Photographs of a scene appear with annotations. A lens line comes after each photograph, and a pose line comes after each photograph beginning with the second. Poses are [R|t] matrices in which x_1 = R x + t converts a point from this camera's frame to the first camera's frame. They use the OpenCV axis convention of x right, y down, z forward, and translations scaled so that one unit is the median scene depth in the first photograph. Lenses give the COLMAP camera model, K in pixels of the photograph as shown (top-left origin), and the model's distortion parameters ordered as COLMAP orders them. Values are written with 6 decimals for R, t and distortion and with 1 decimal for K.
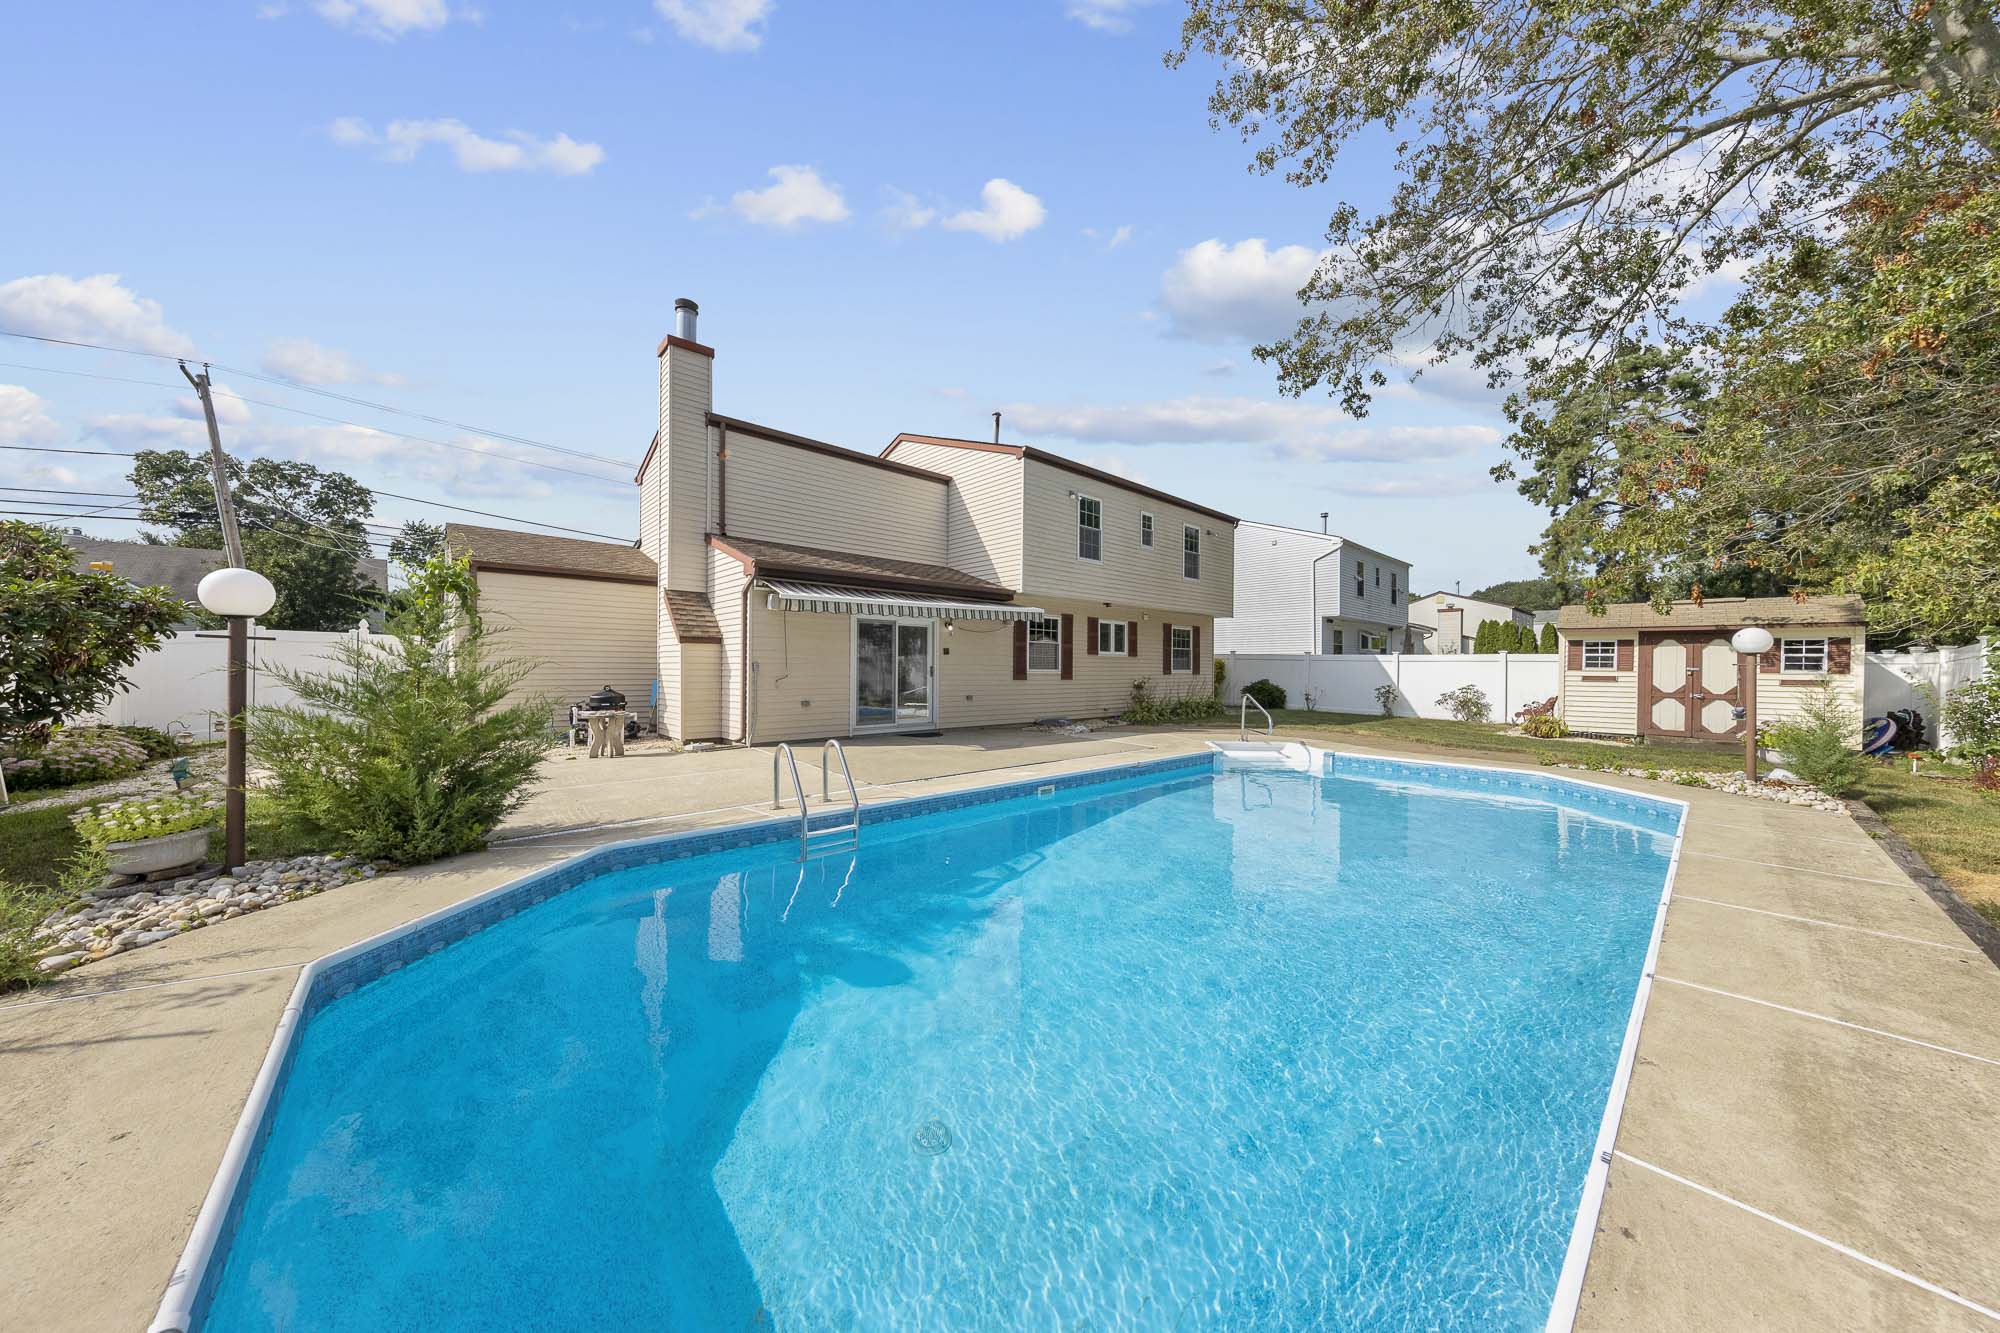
lens RADIAL K [[637.2, 0, 989.4], [0, 637.2, 657.7], [0, 0, 1]] dist [-0.000547, 0.000172]
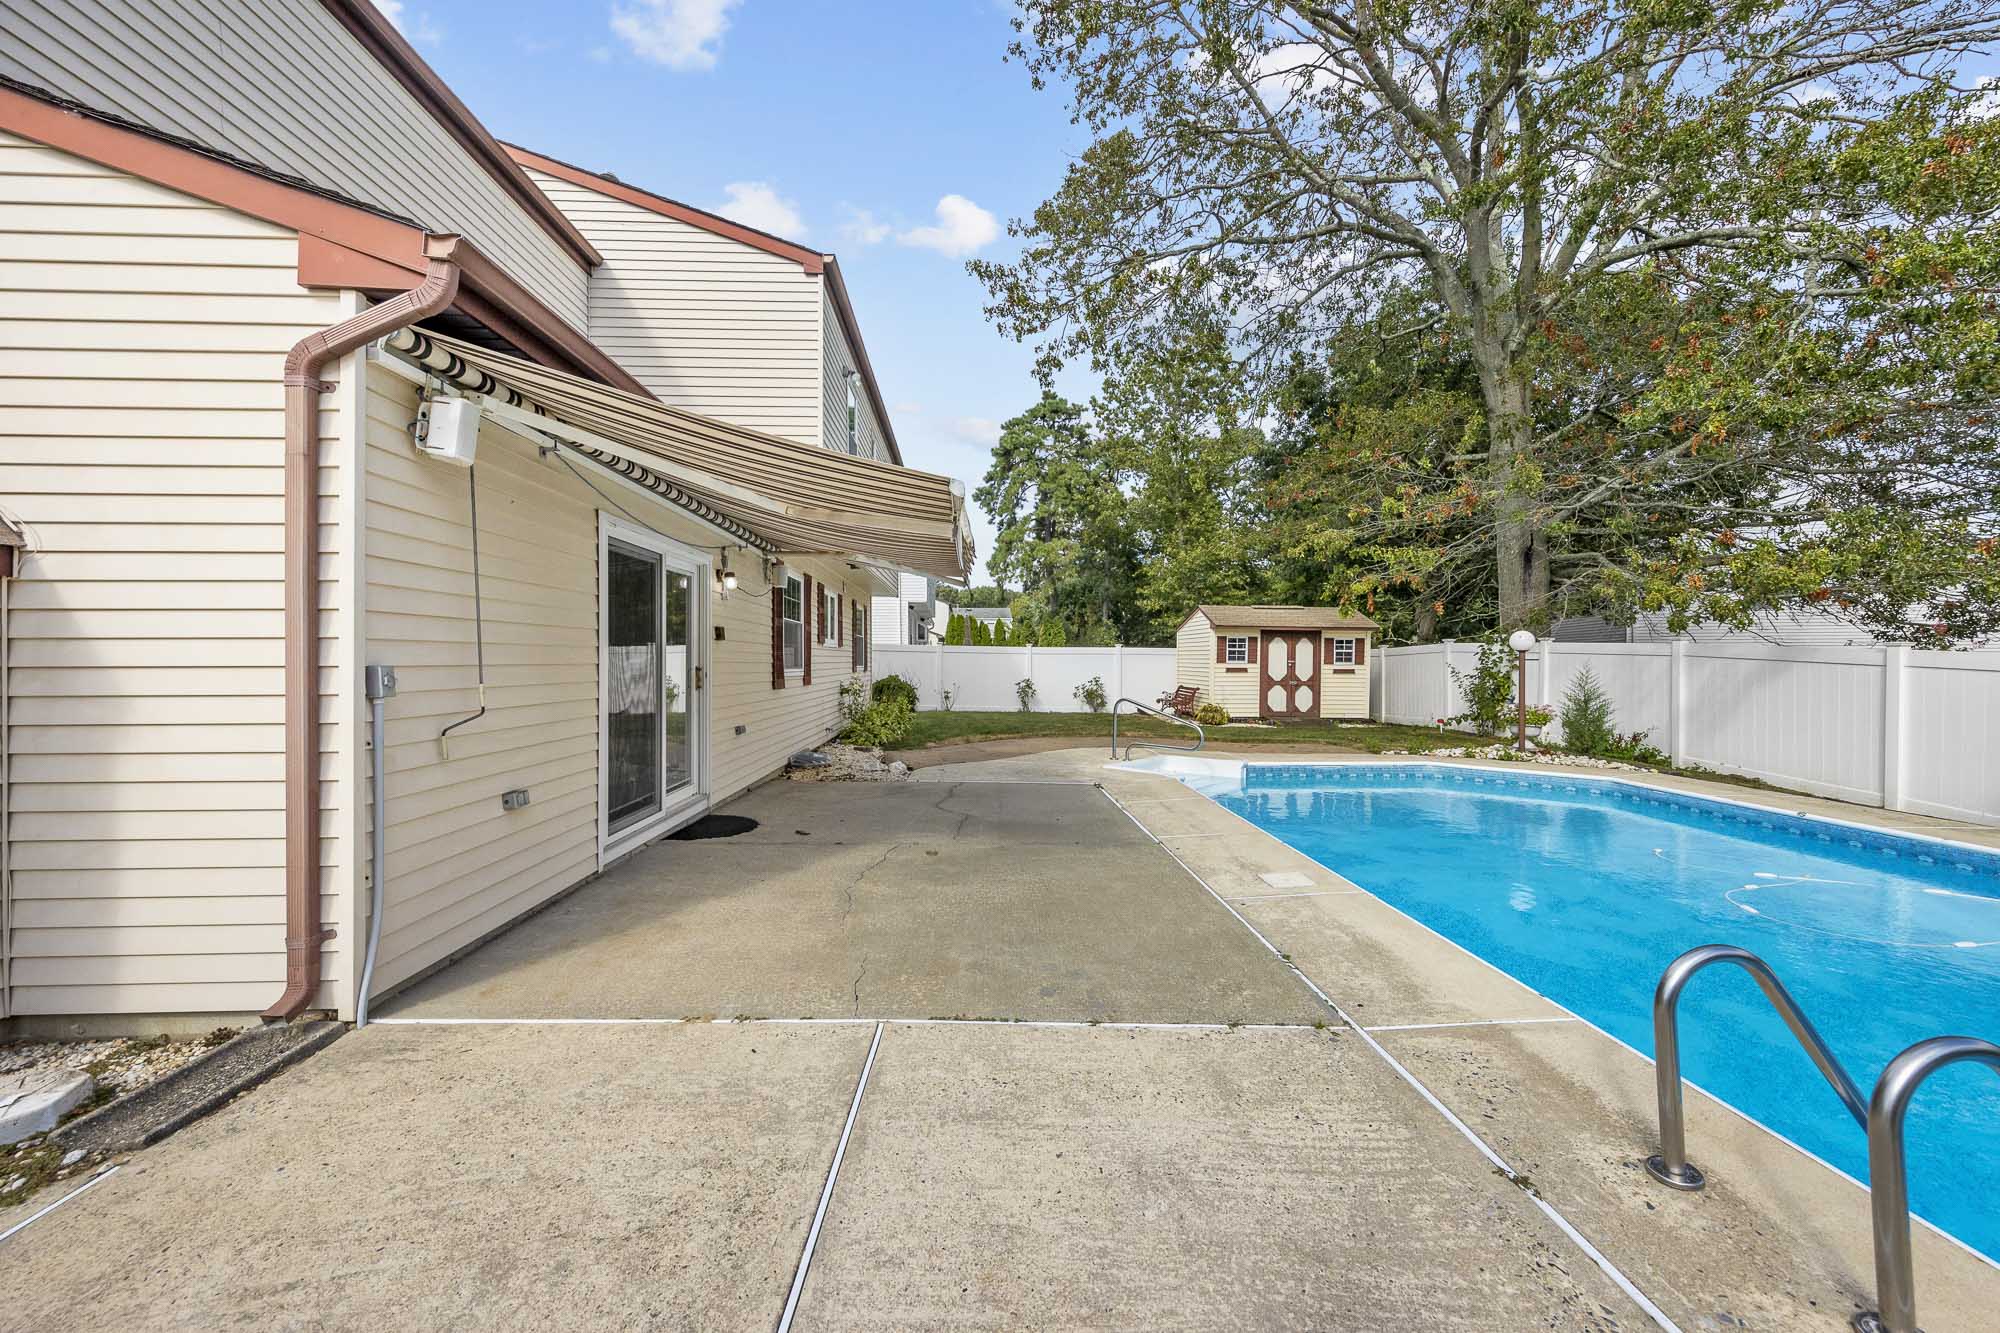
lens RADIAL K [[730.8, 0, 1000.6], [0, 730.8, 665.3], [0, 0, 1]] dist [0.006302, 0.000129]
pose [[0.641025, -0.011652, 0.767432, -0.342144], [-0.007758, 0.999735, 0.021660, -0.000878], [-0.767481, -0.019838, 0.640765, 0.504842]]
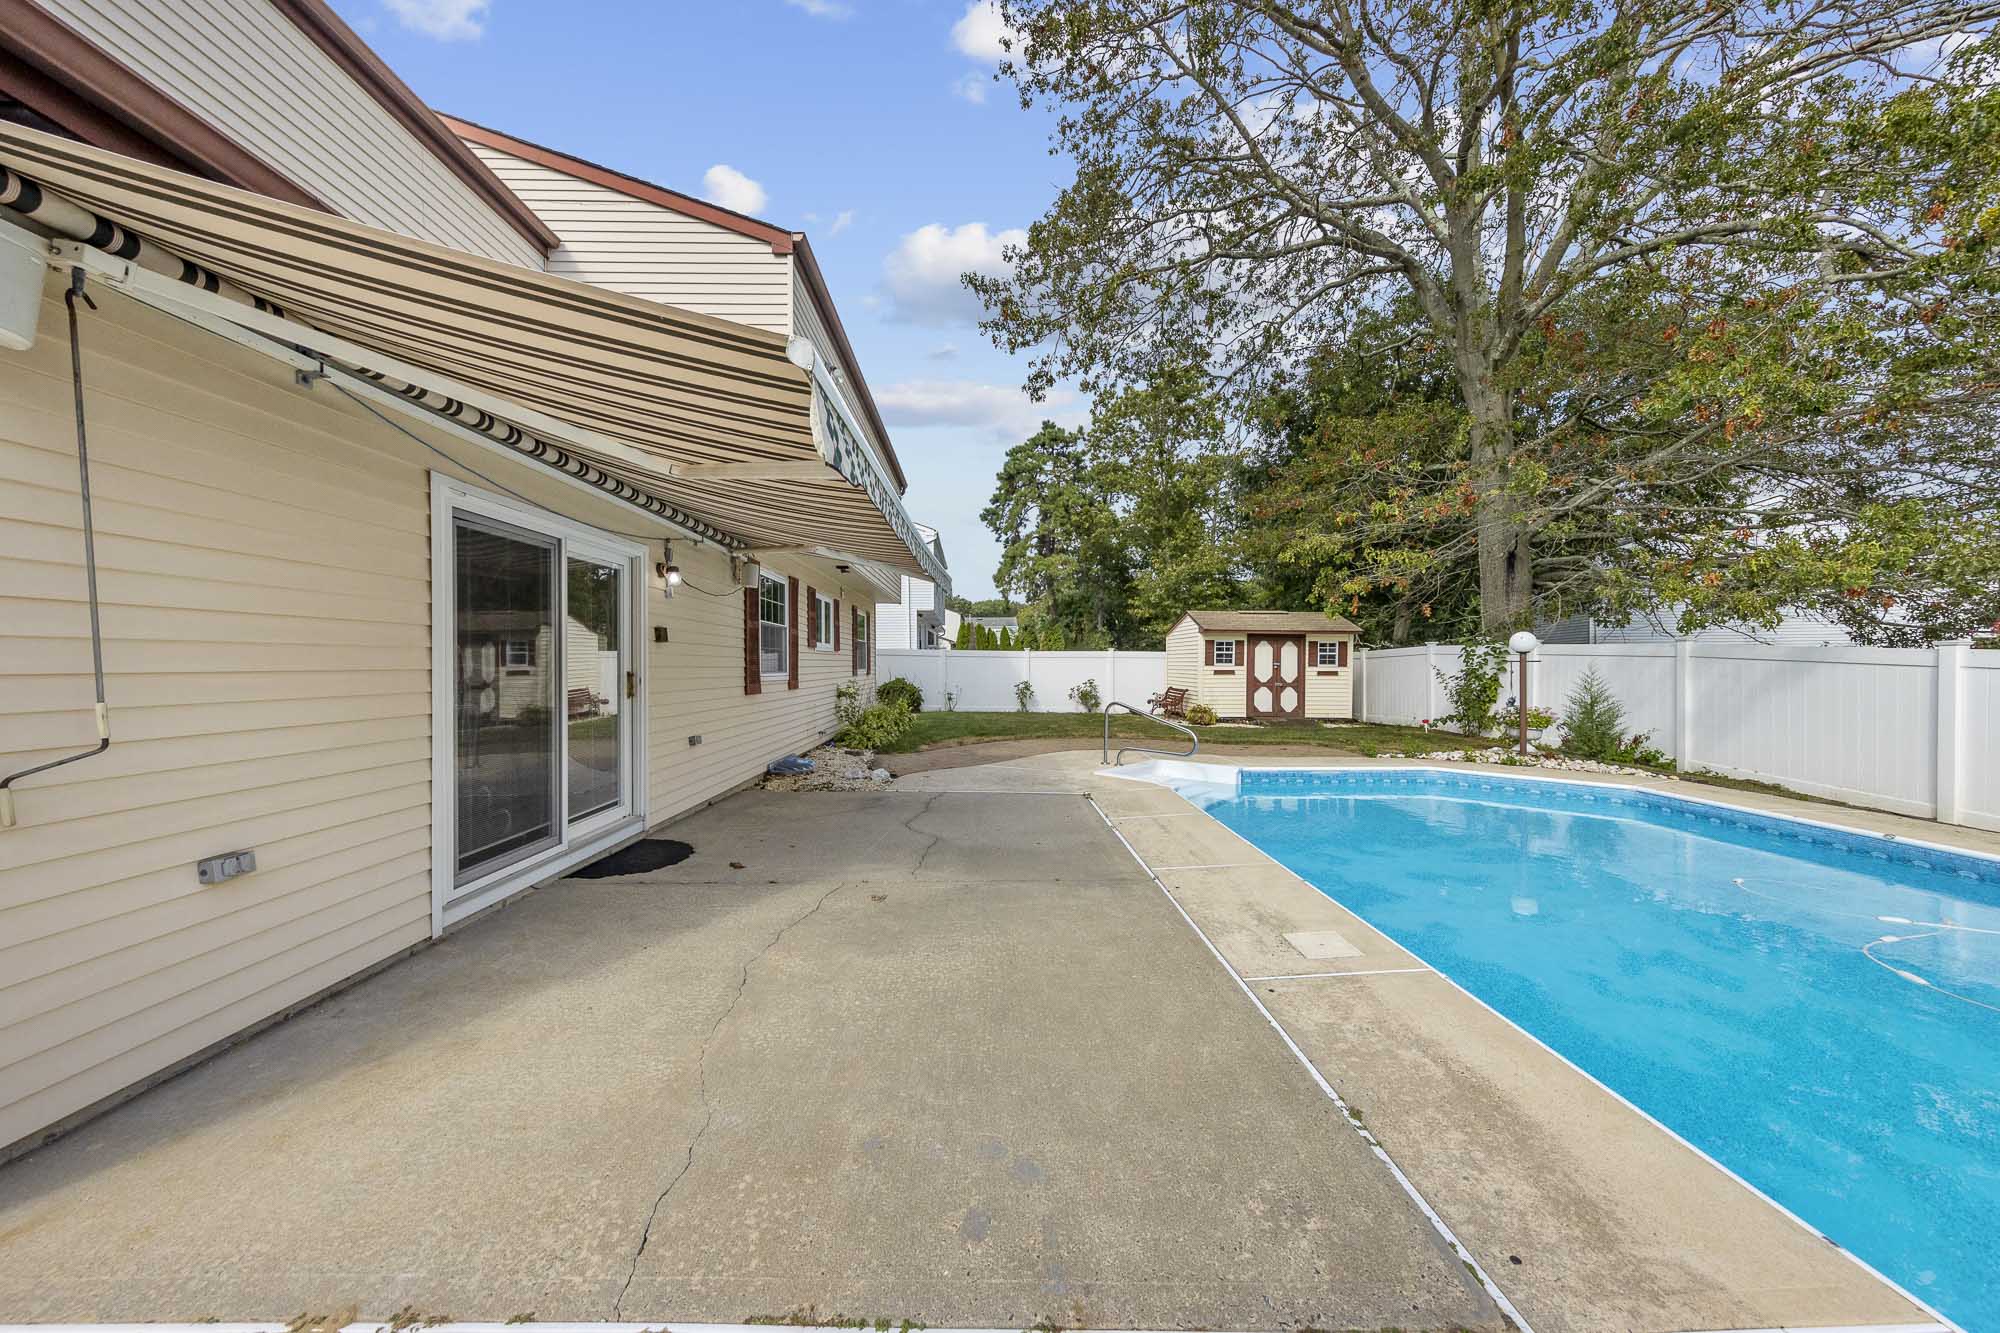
lens RADIAL K [[637.2, 0, 1002.7], [0, 637.2, 663.0], [0, 0, 1]] dist [-0.000547, 0.000172]
pose [[0.649689, -0.007540, 0.760163, -0.236999], [-0.004387, 0.999897, 0.013667, 0.000899], [-0.760187, -0.012214, 0.649589, 0.563100]]
